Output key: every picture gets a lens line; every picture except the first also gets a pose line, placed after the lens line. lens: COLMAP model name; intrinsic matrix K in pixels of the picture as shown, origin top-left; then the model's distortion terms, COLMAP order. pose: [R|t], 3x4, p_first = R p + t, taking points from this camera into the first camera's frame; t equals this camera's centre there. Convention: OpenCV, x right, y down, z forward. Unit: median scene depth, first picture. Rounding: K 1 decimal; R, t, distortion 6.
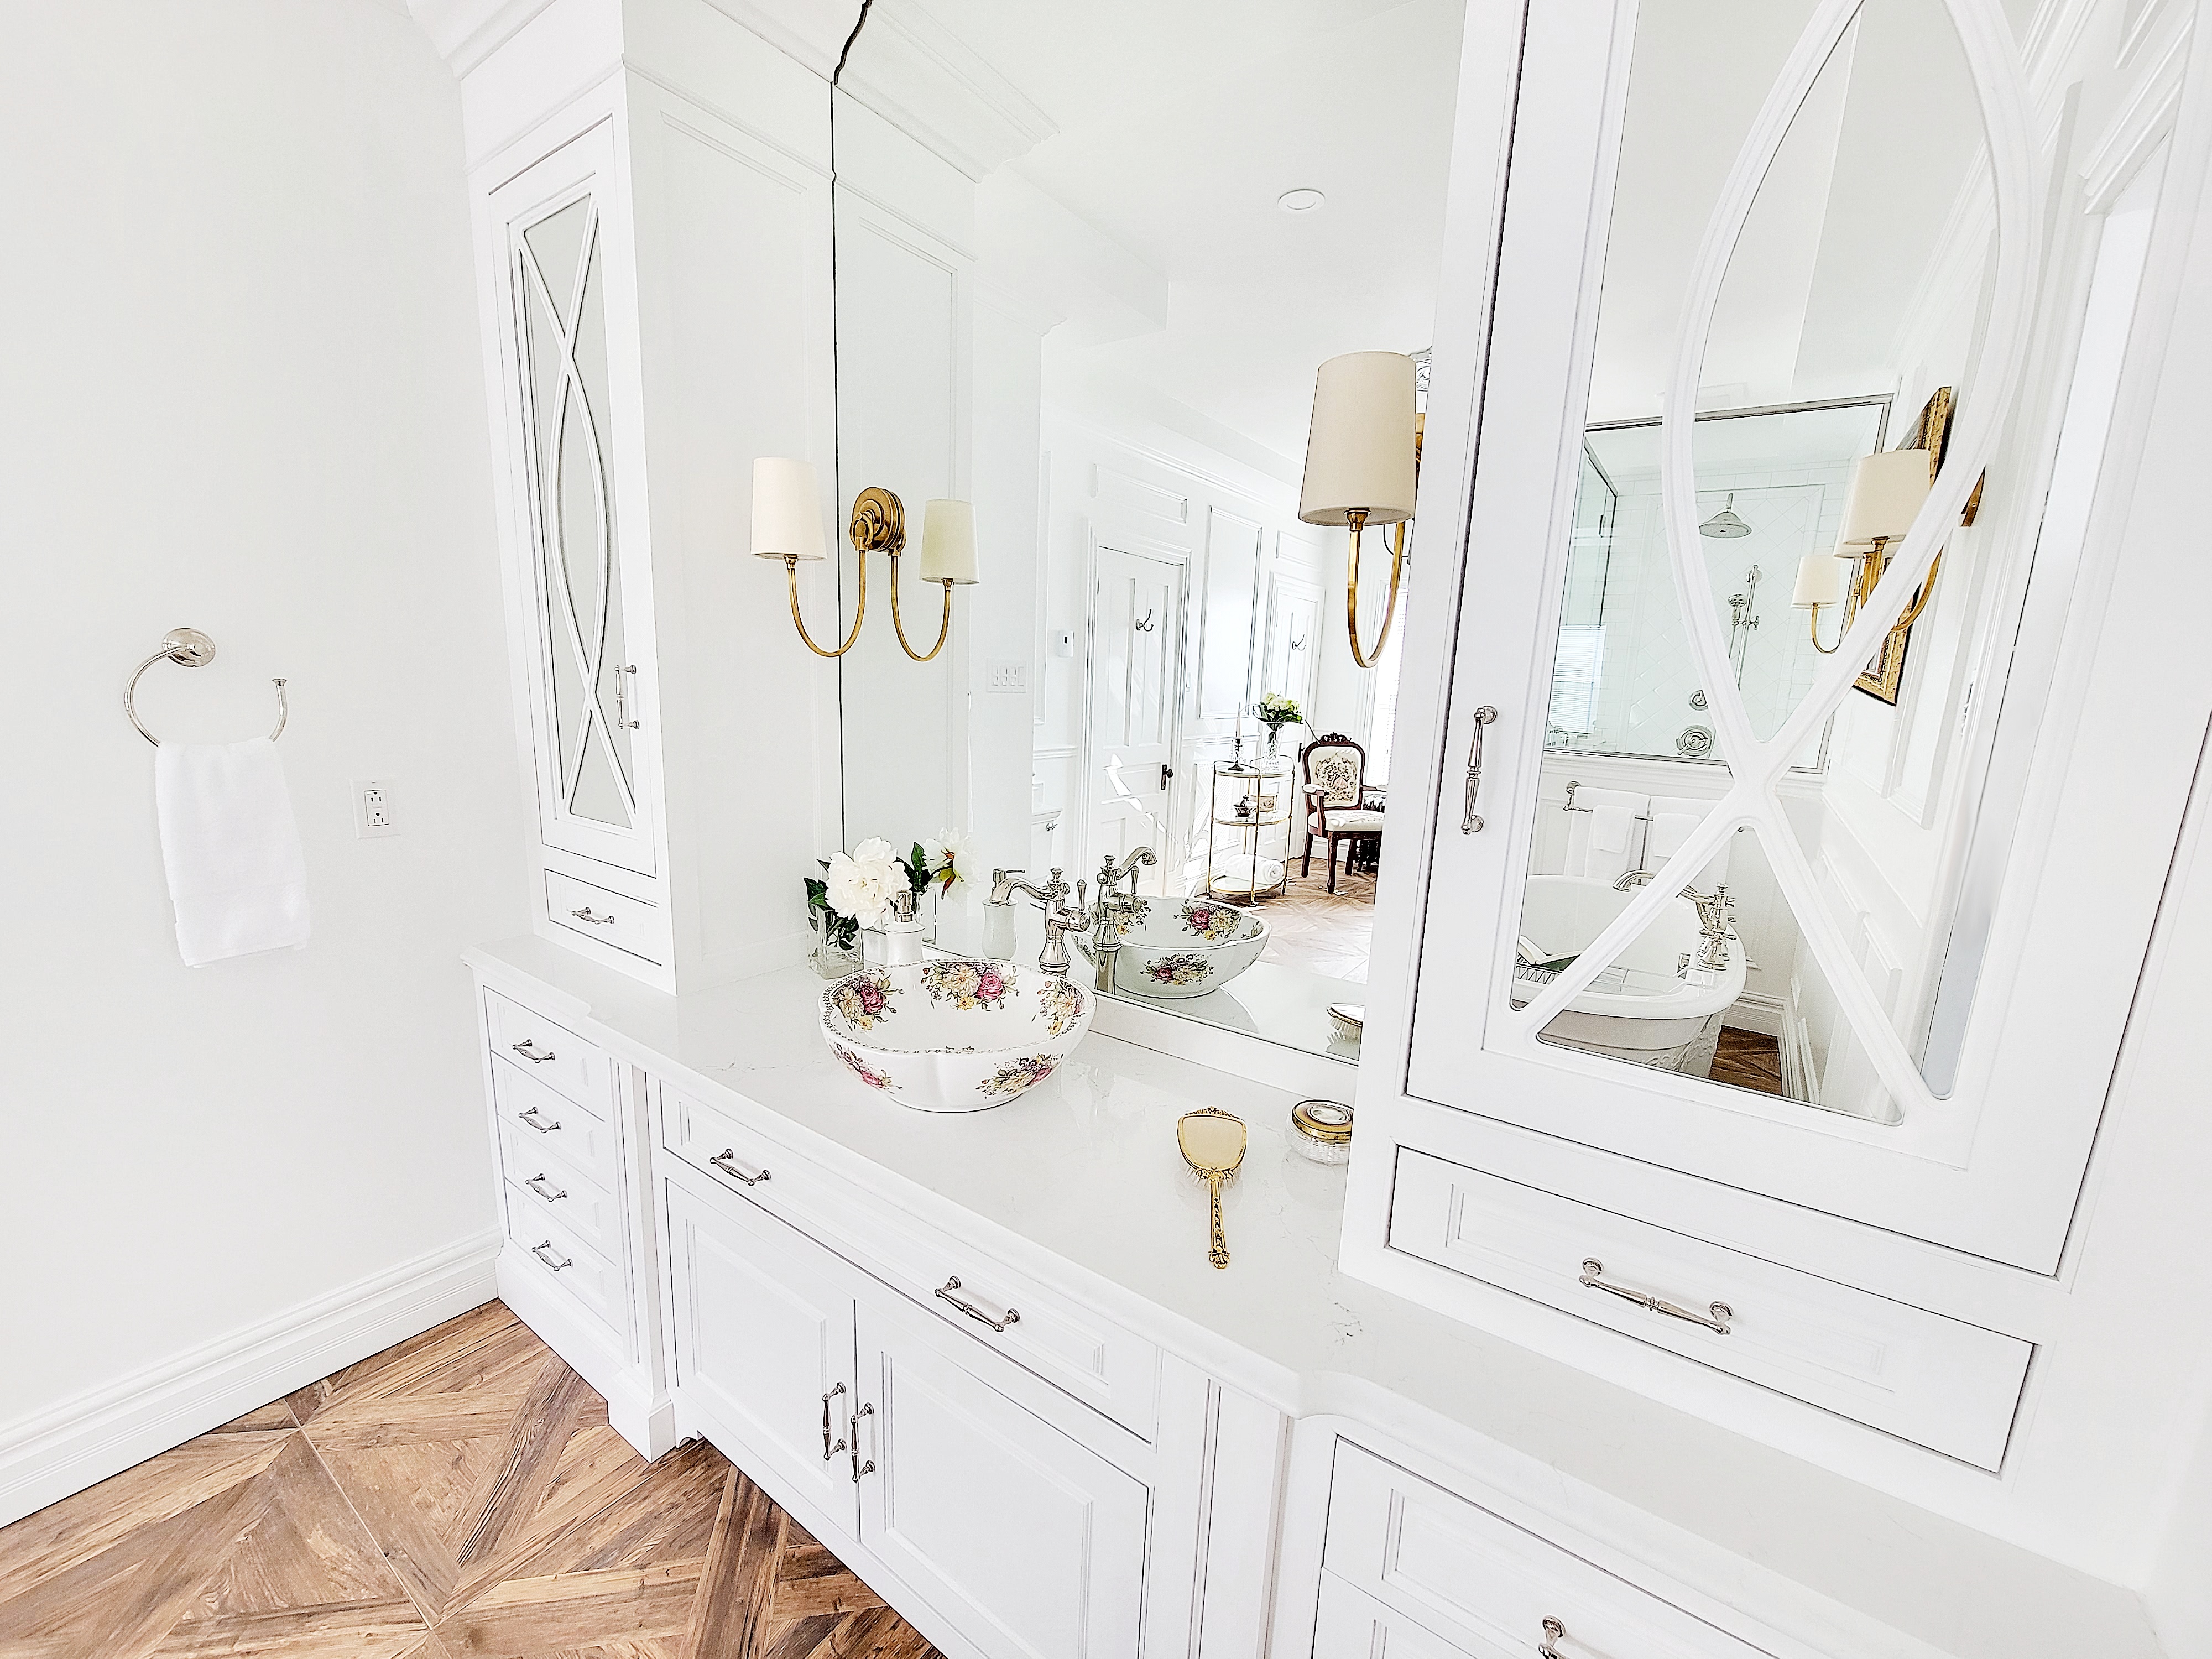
lens RADIAL K [[899.5, 0, 1097.2], [0, 899.5, 830.6], [0, 0, 1]] dist [-0.003171, -0.000608]
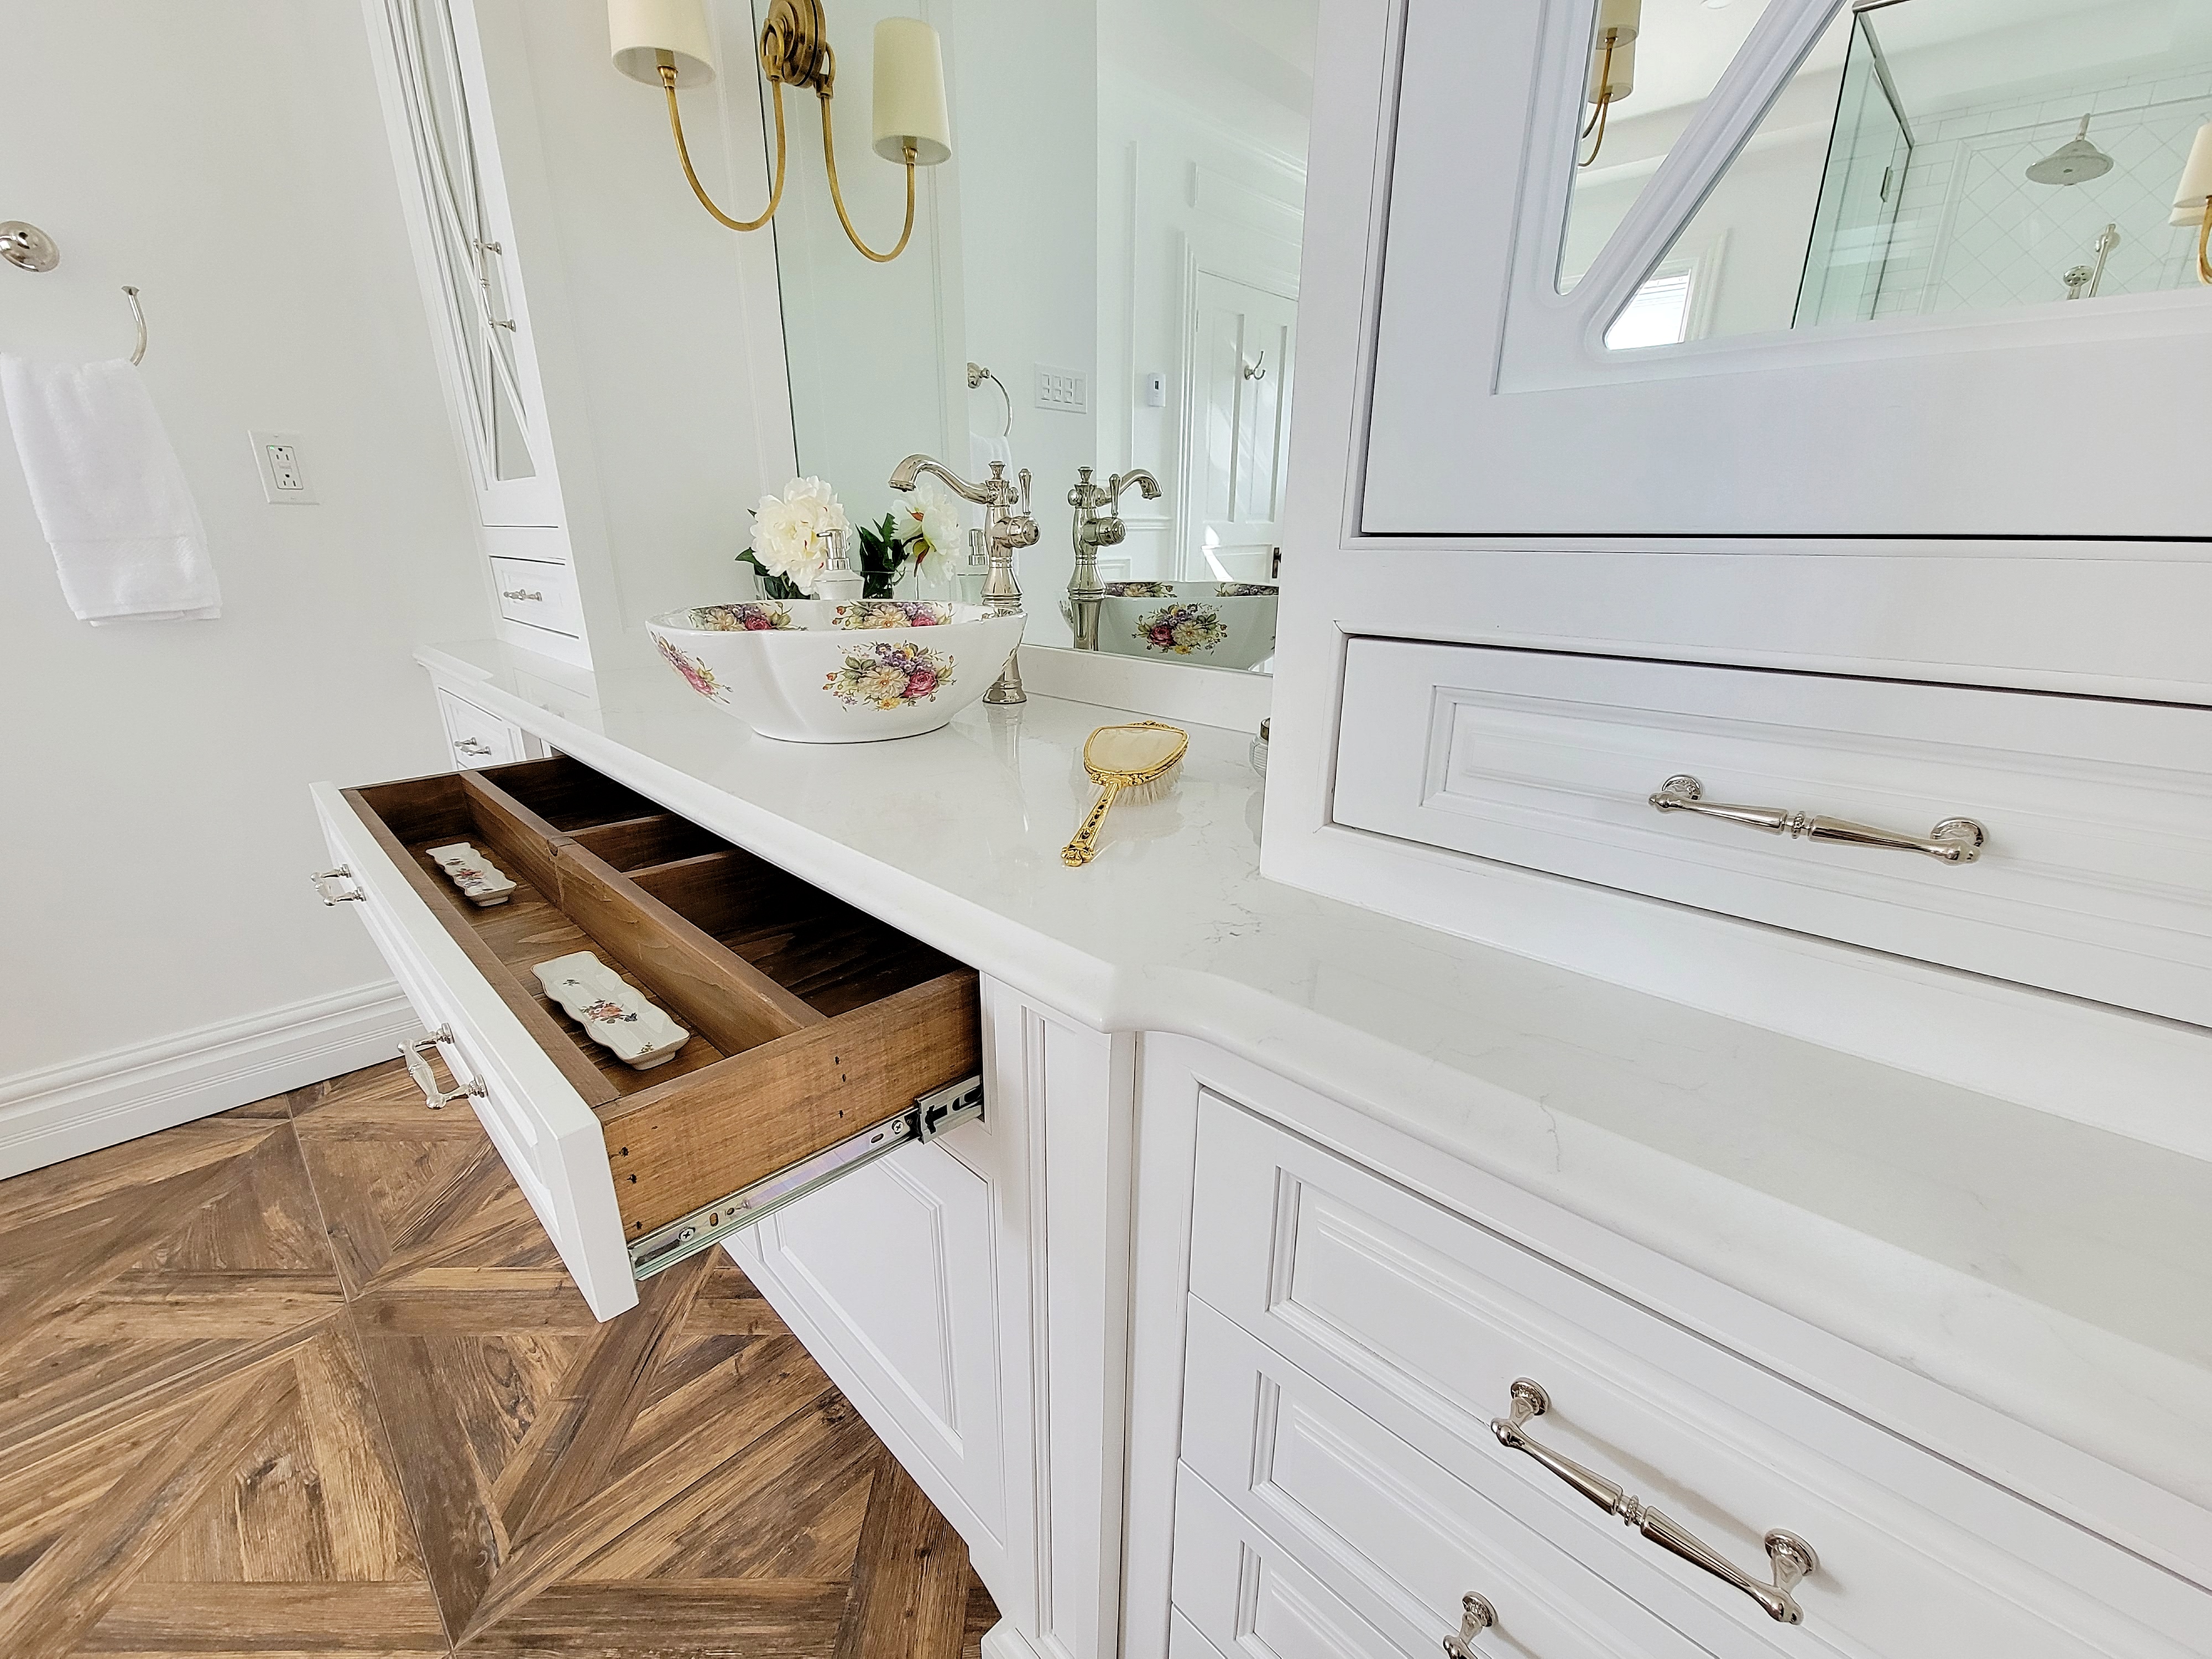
lens RADIAL K [[899.5, 0, 1107.4], [0, 899.5, 843.1], [0, 0, 1]] dist [-0.003171, -0.000608]
pose [[0.987621, 0.024035, -0.155008, 0.167205], [-0.000411, 0.988585, 0.150665, 0.241218], [0.156860, -0.148736, 0.976357, 0.244433]]
